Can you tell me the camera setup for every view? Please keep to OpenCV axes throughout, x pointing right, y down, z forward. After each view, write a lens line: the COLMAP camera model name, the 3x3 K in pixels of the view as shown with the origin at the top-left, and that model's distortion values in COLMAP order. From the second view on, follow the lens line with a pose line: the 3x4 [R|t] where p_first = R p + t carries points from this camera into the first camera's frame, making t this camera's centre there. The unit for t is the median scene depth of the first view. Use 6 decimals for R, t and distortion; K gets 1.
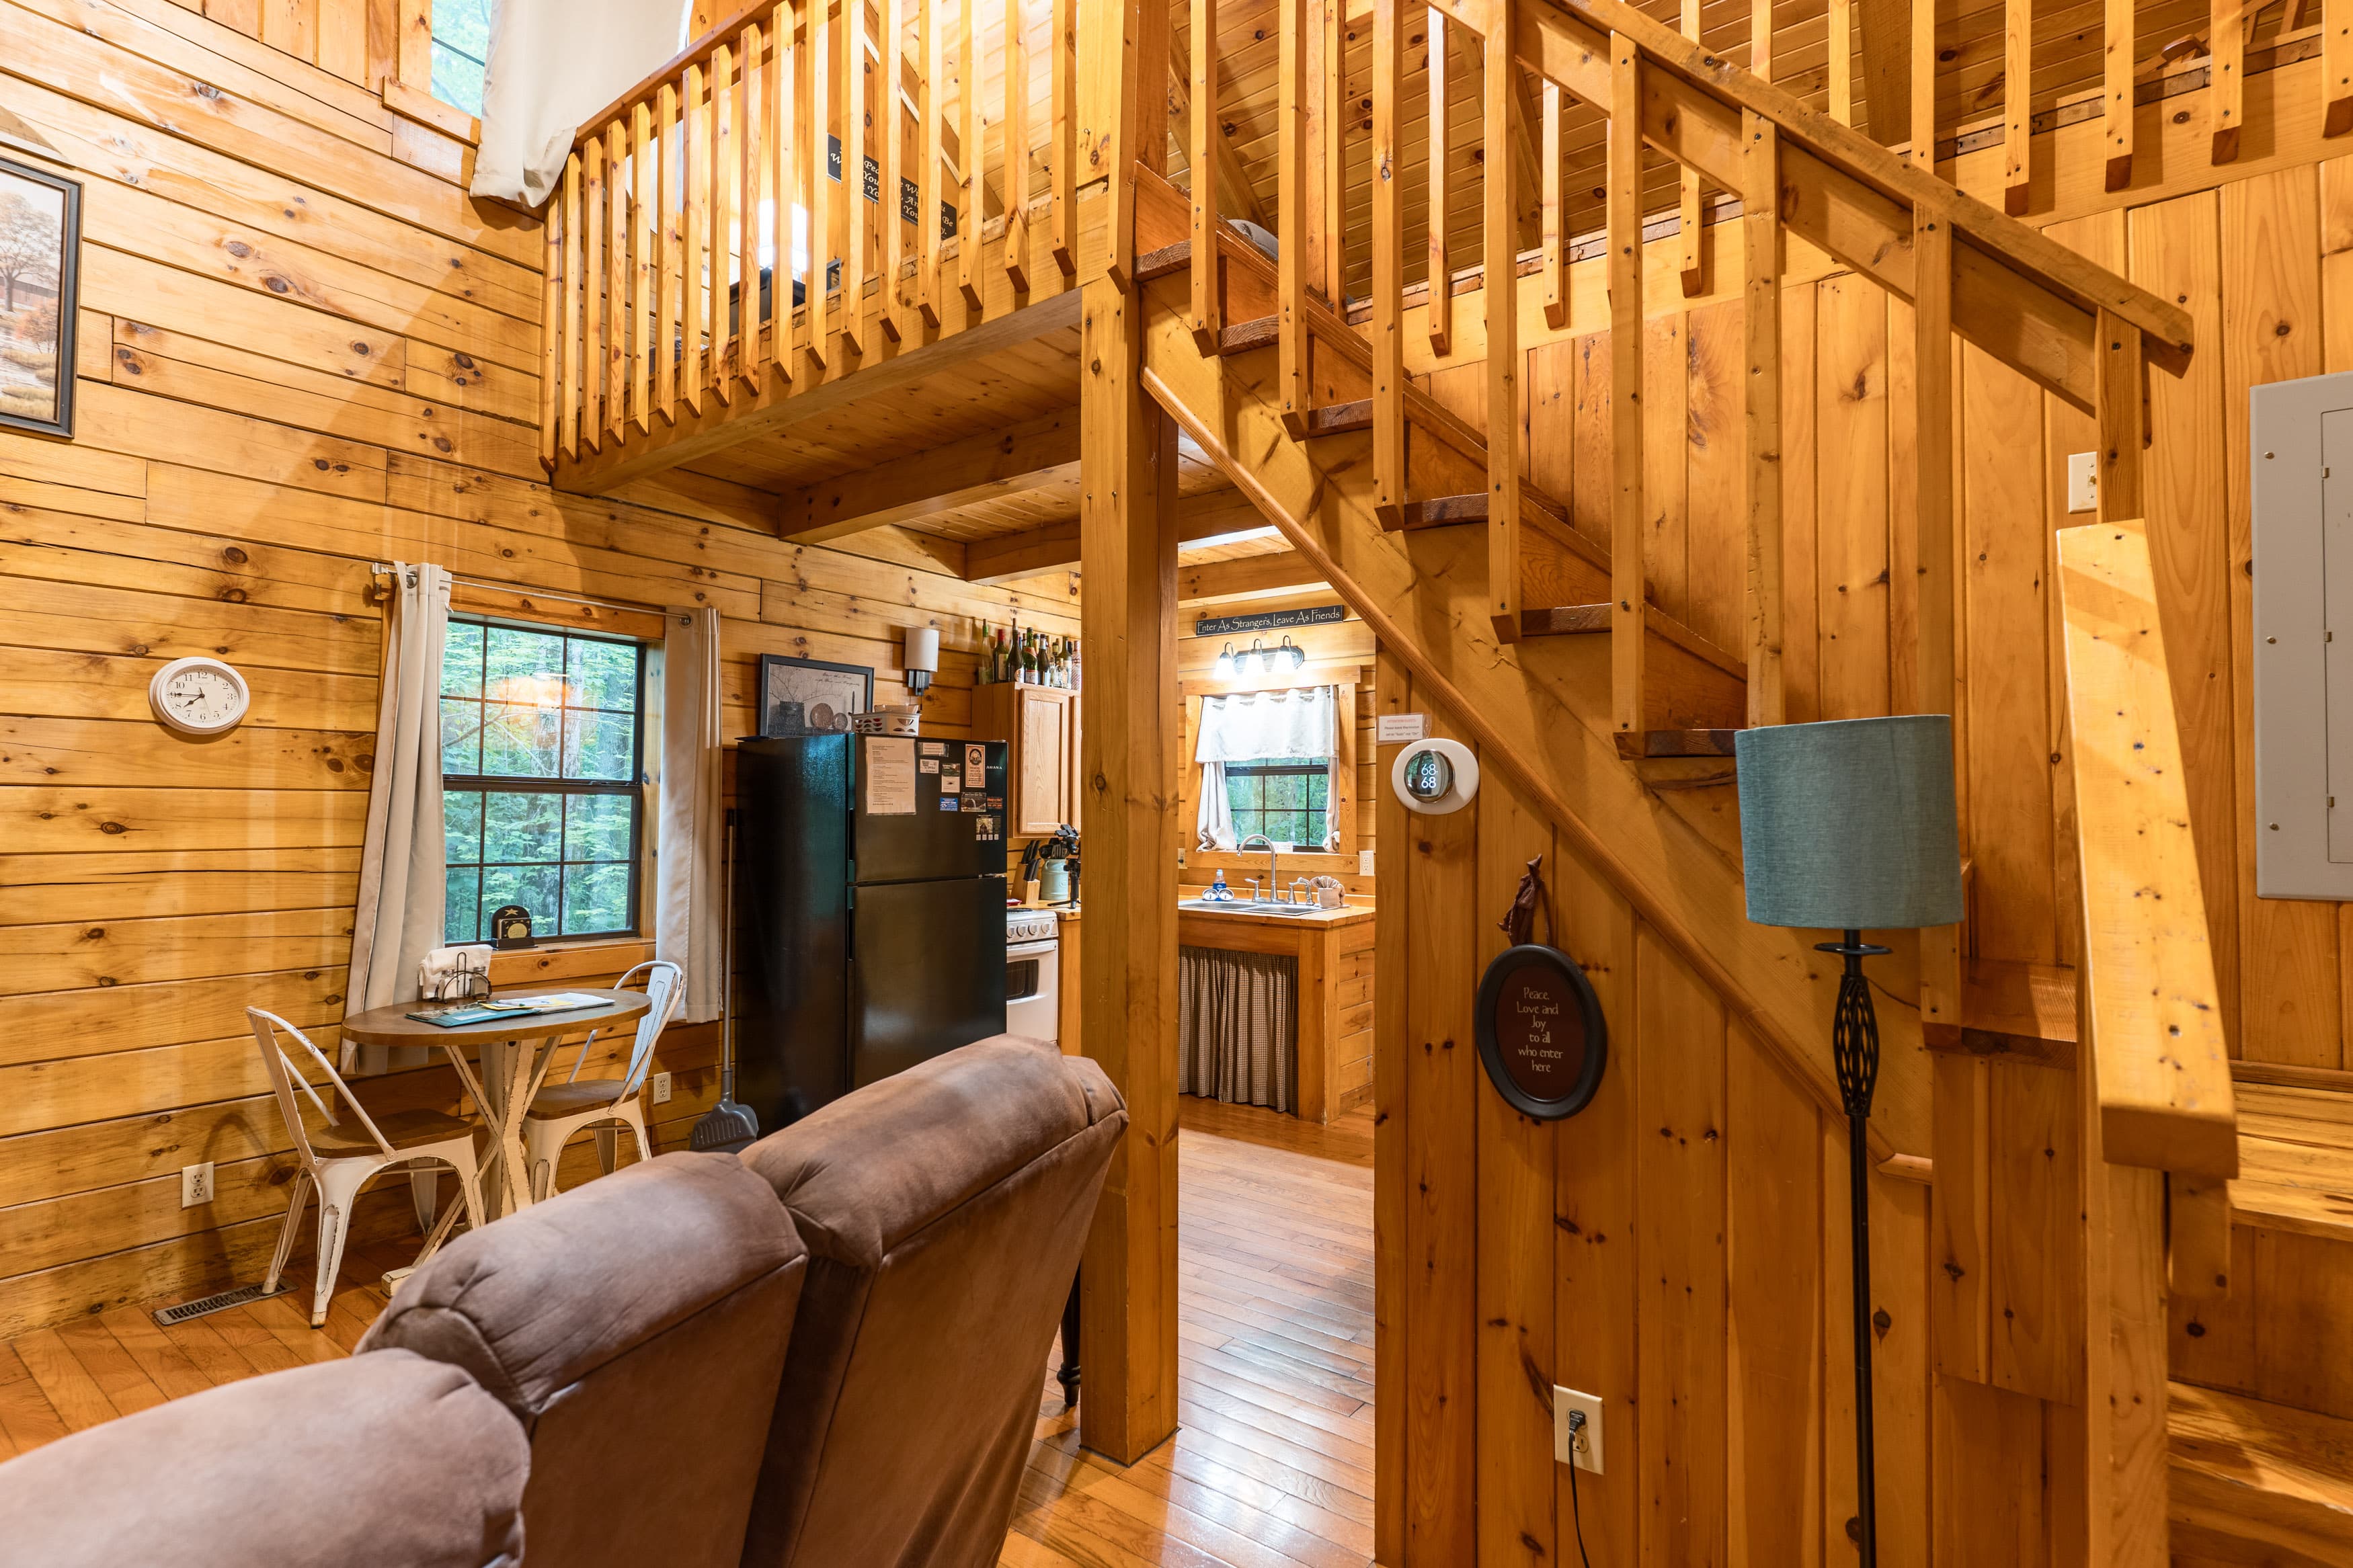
lens RADIAL K [[1107.9, 0, 1173.5], [0, 1107.9, 786.6], [0, 0, 1]] dist [0.003999, -0.000994]
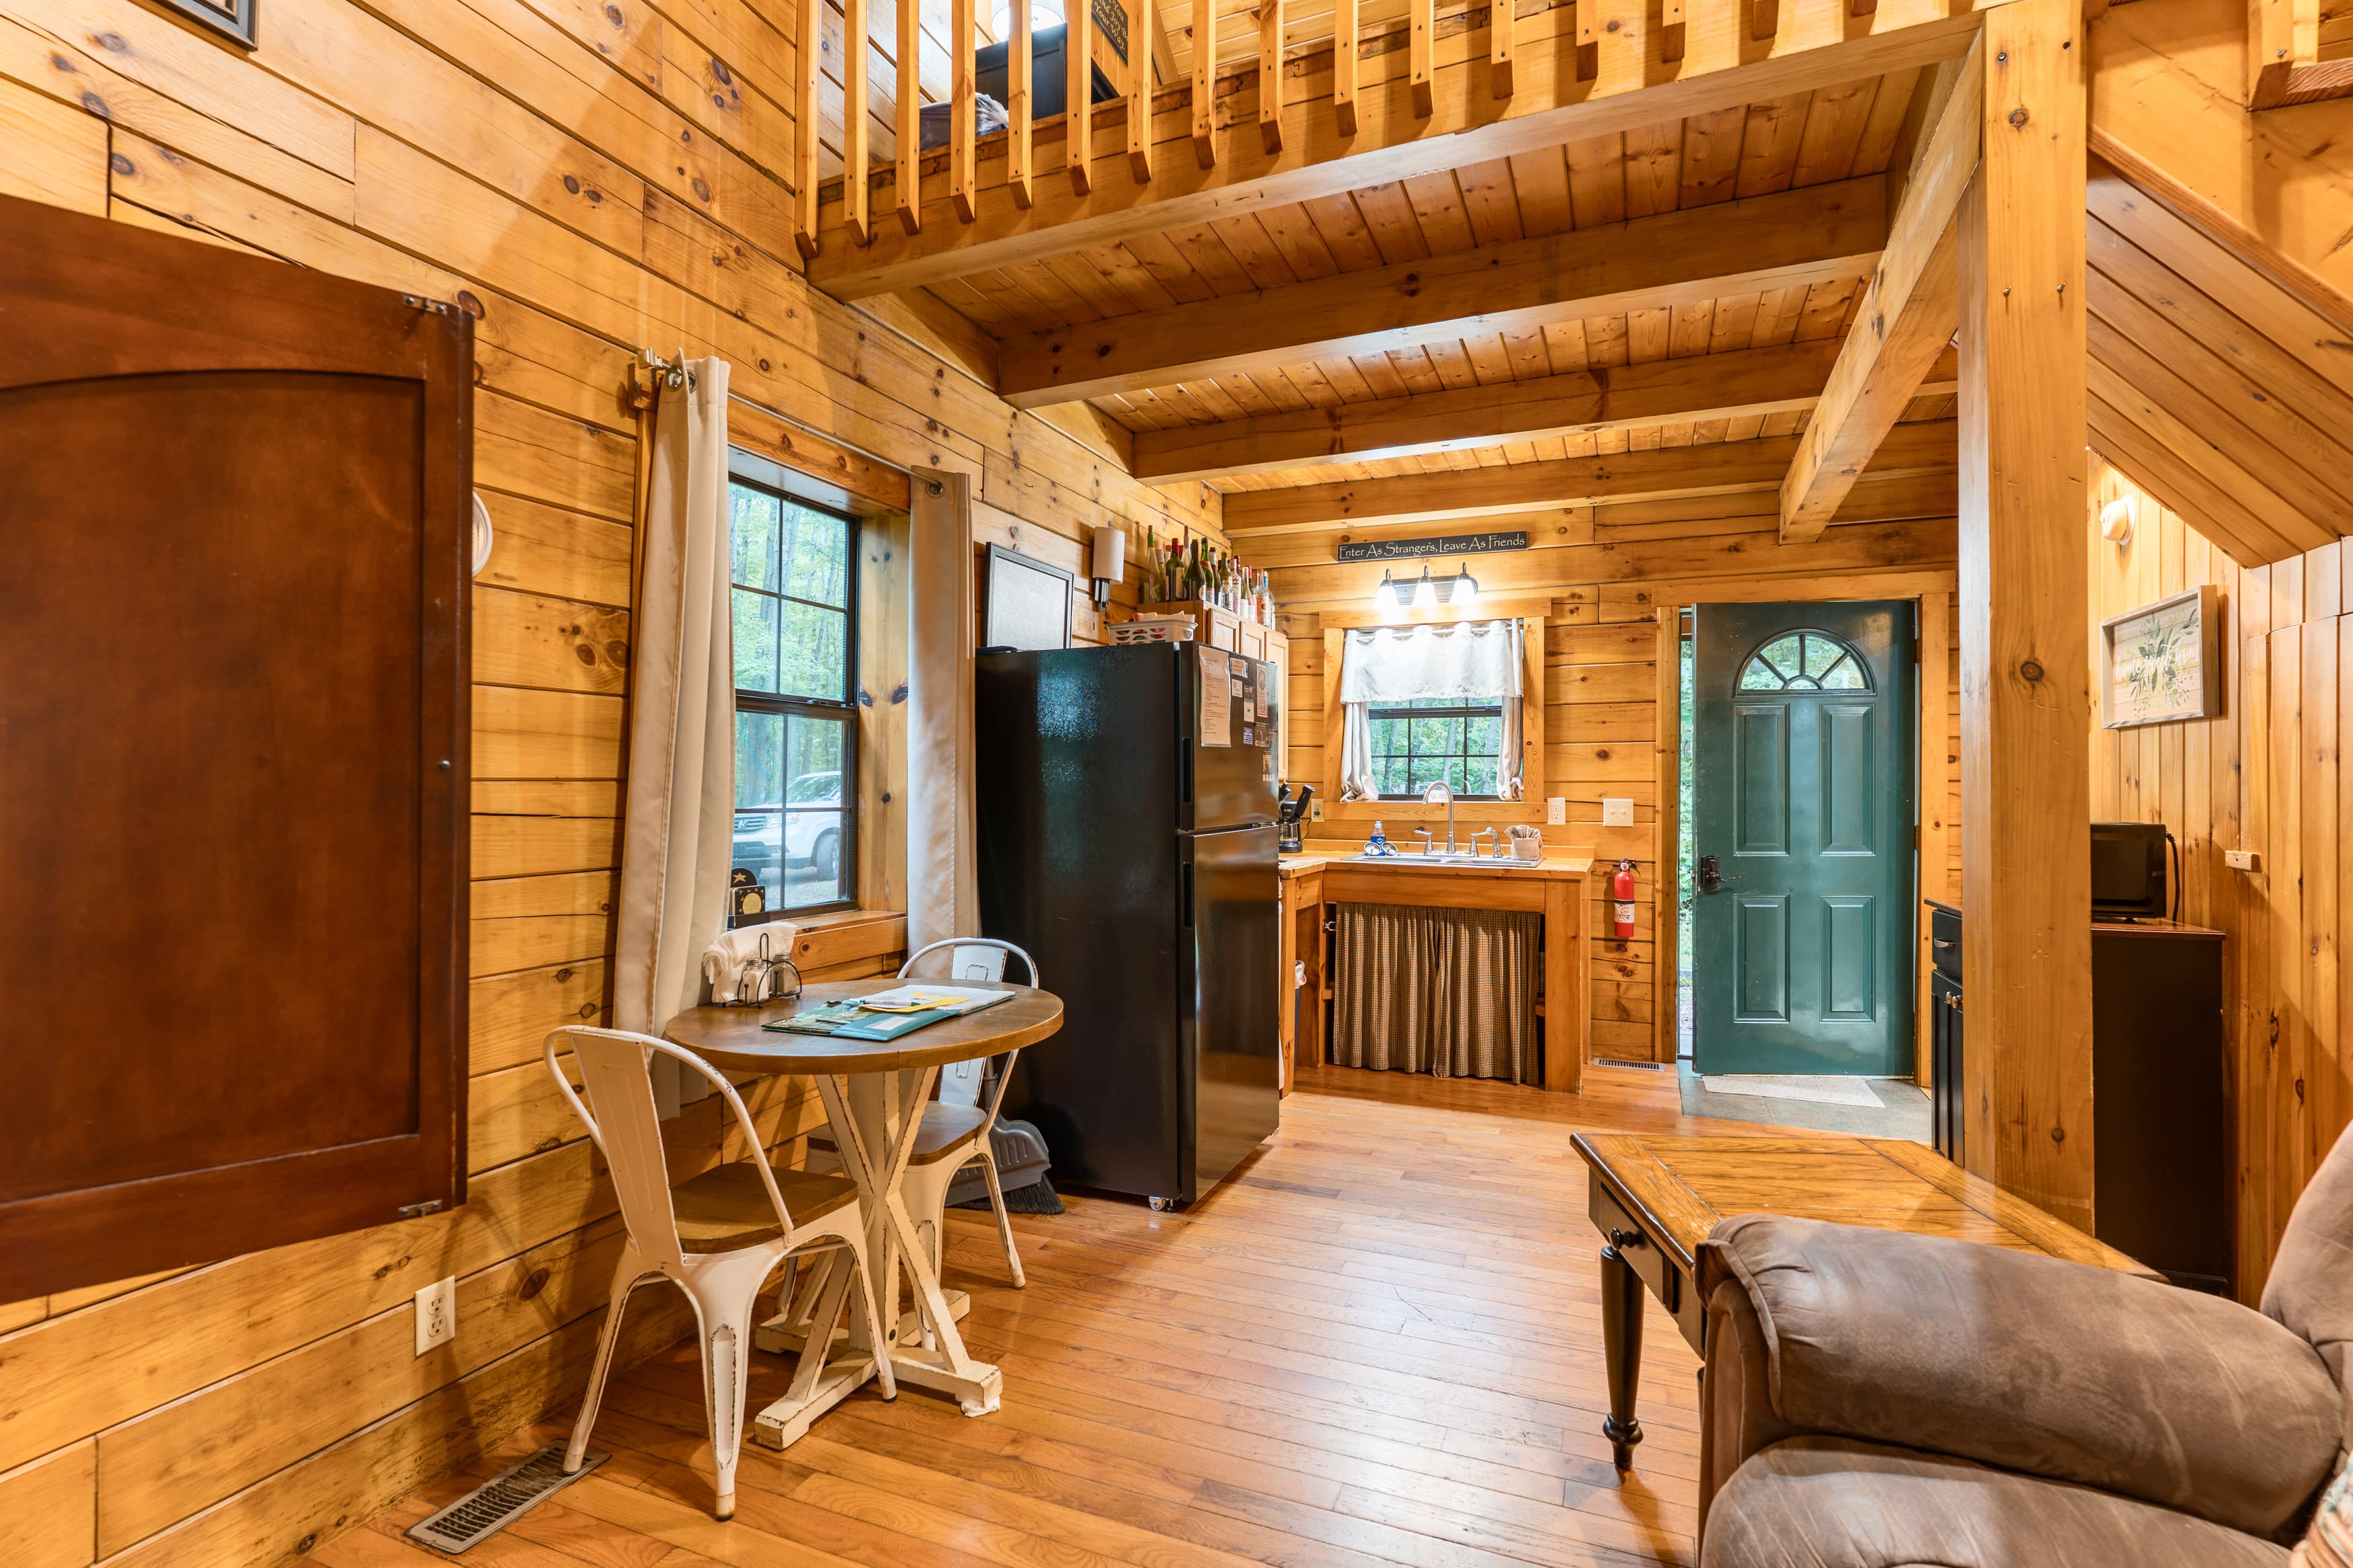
lens RADIAL K [[1107.9, 0, 1170.6], [0, 1107.9, 785.5], [0, 0, 1]] dist [0.003999, -0.000994]
pose [[0.971368, -0.002656, 0.237567, -0.582842], [-0.003440, 0.999676, 0.025240, 0.040885], [-0.237557, -0.025334, 0.971043, 0.284058]]
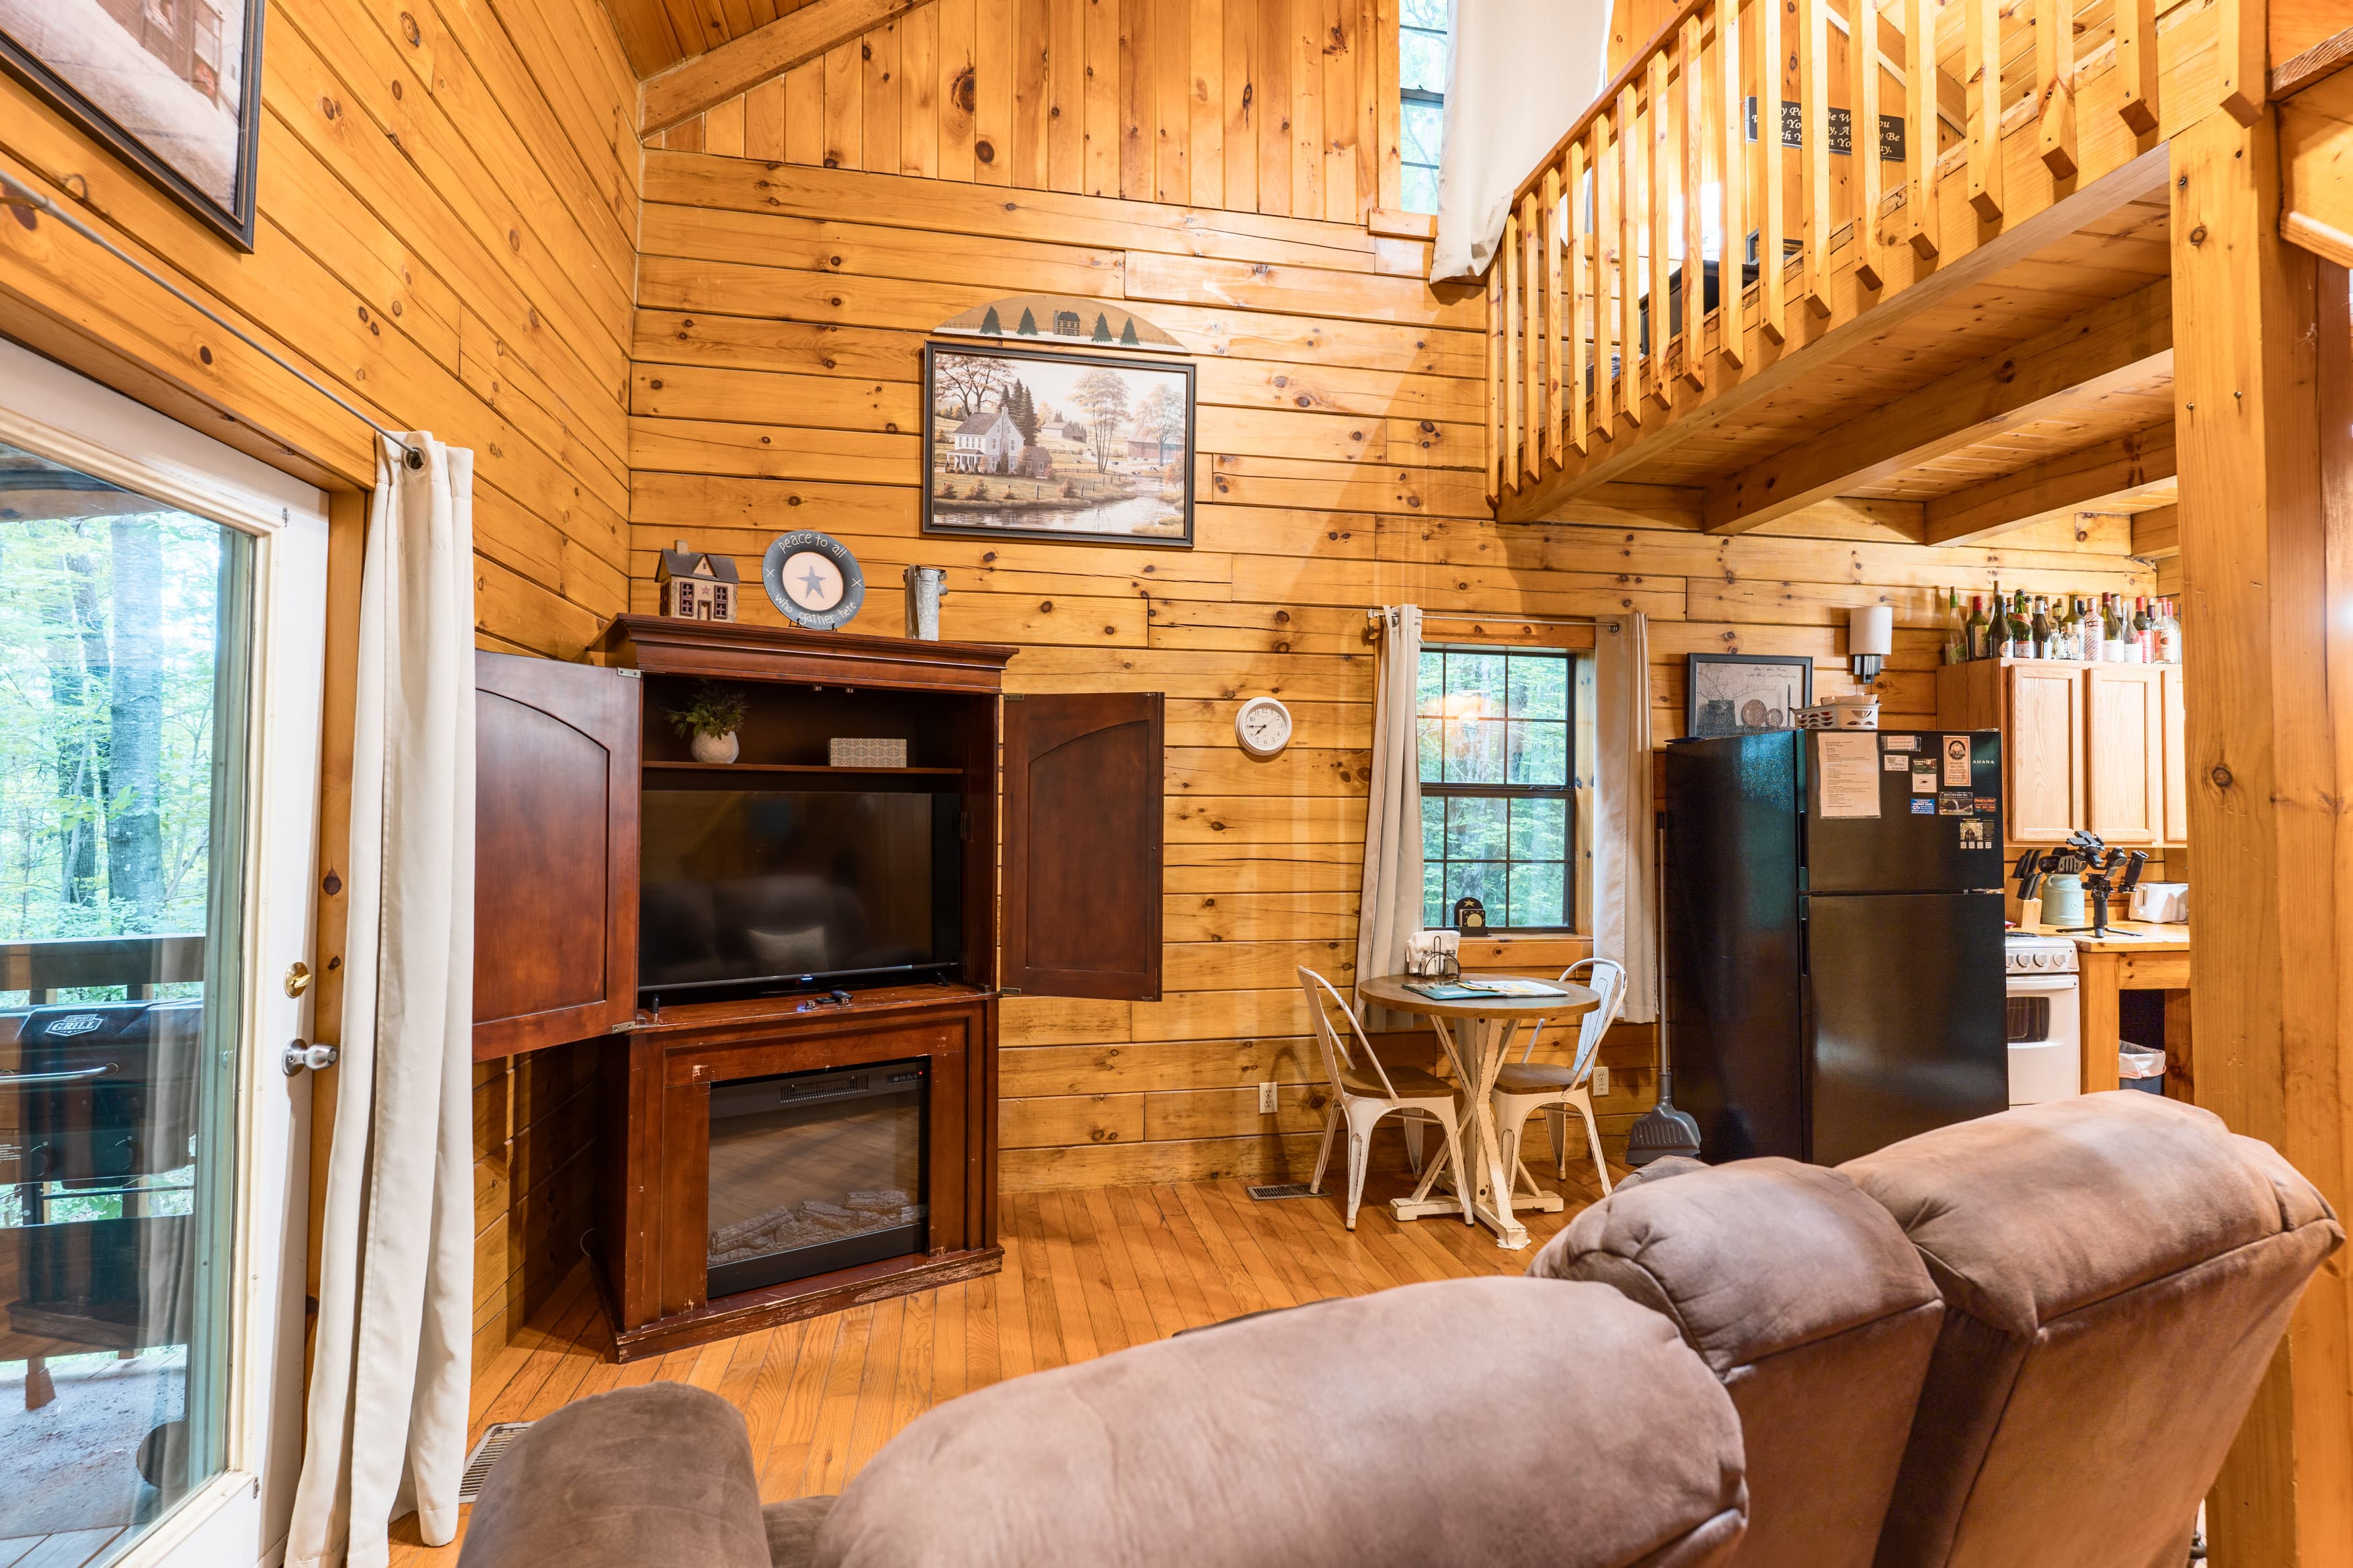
lens RADIAL K [[1107.9, 0, 1185.5], [0, 1107.9, 782.6], [0, 0, 1]] dist [0.003999, -0.000994]
pose [[0.737153, -0.018755, -0.675466, -0.053351], [0.014800, 0.999823, -0.011609, -0.001031], [0.675564, -0.001439, 0.737300, -0.030608]]
